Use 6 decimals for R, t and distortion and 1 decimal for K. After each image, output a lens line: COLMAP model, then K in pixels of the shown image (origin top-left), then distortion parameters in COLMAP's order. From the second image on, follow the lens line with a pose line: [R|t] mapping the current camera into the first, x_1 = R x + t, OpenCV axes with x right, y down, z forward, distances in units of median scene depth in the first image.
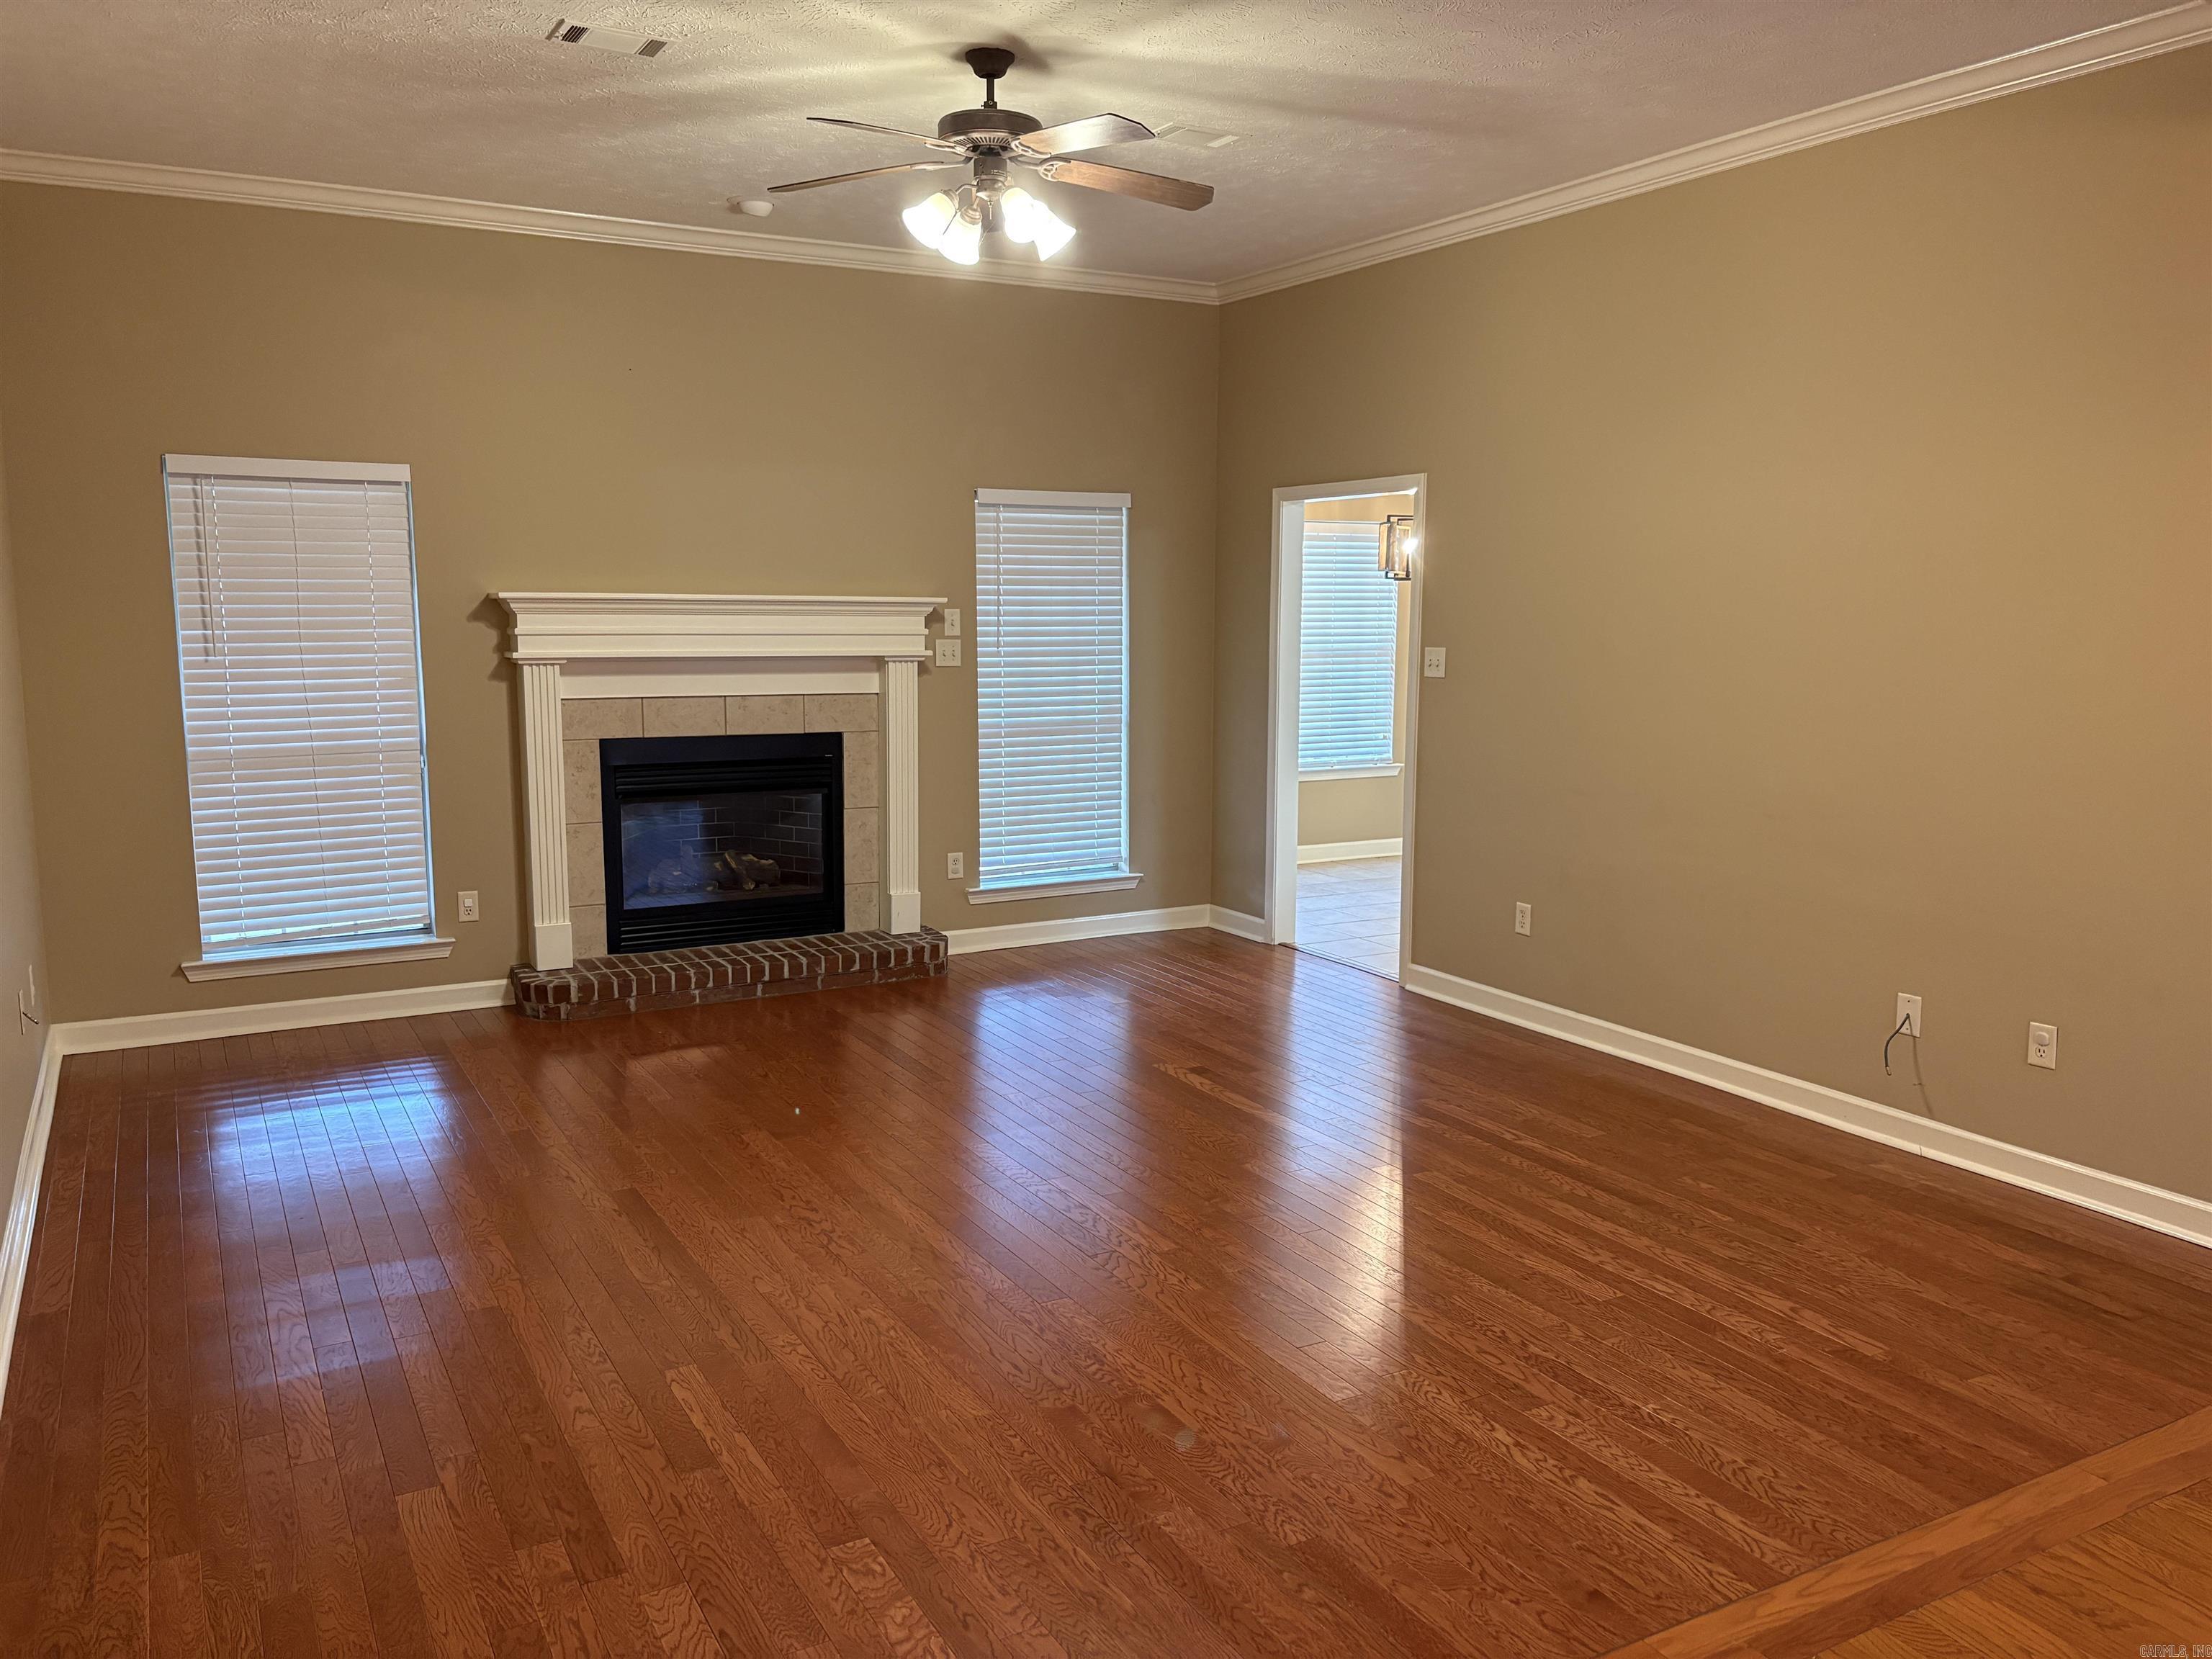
lens RADIAL K [[1690.6, 0, 1109.0], [0, 1690.6, 831.9], [0, 0, 1]] dist [0.016294, 0.002940]
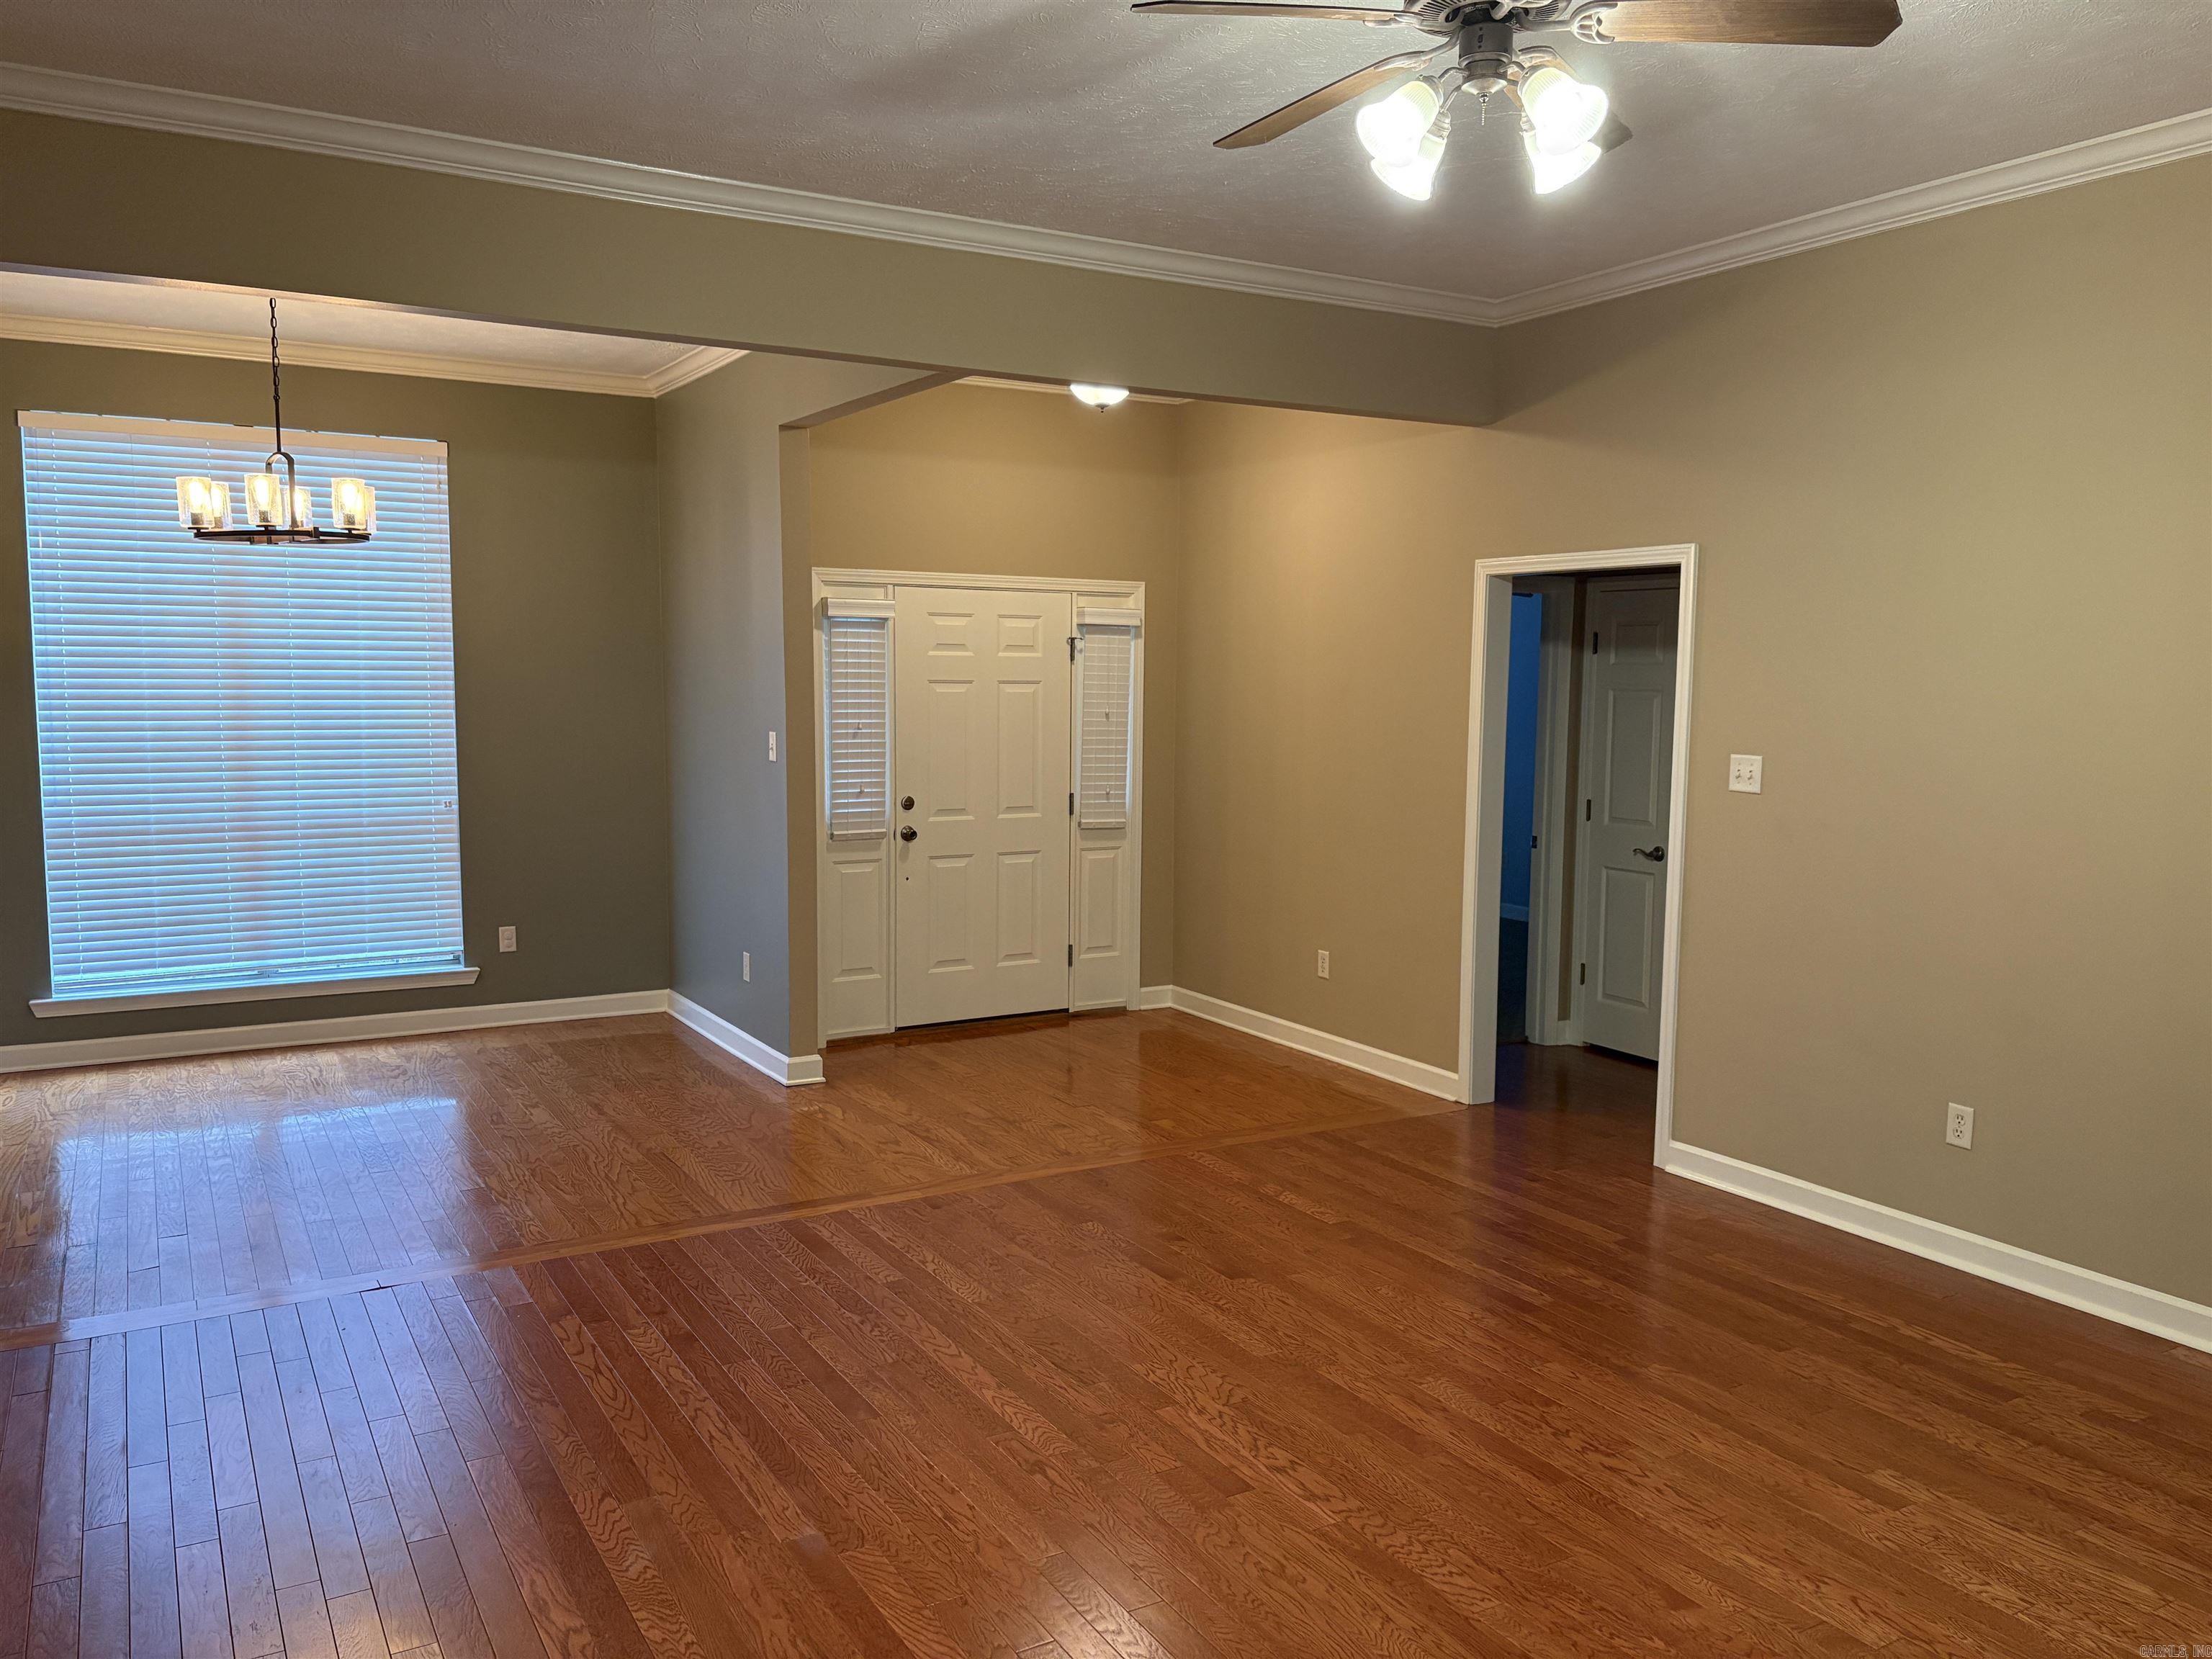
lens RADIAL K [[1690.6, 0, 1105.3], [0, 1690.6, 831.2], [0, 0, 1]] dist [0.016294, 0.002940]
pose [[-0.999833, -0.013319, -0.012548, 0.096319], [-0.015920, 0.971231, 0.237607, -0.315529], [0.009022, 0.237767, -0.971280, 2.091413]]
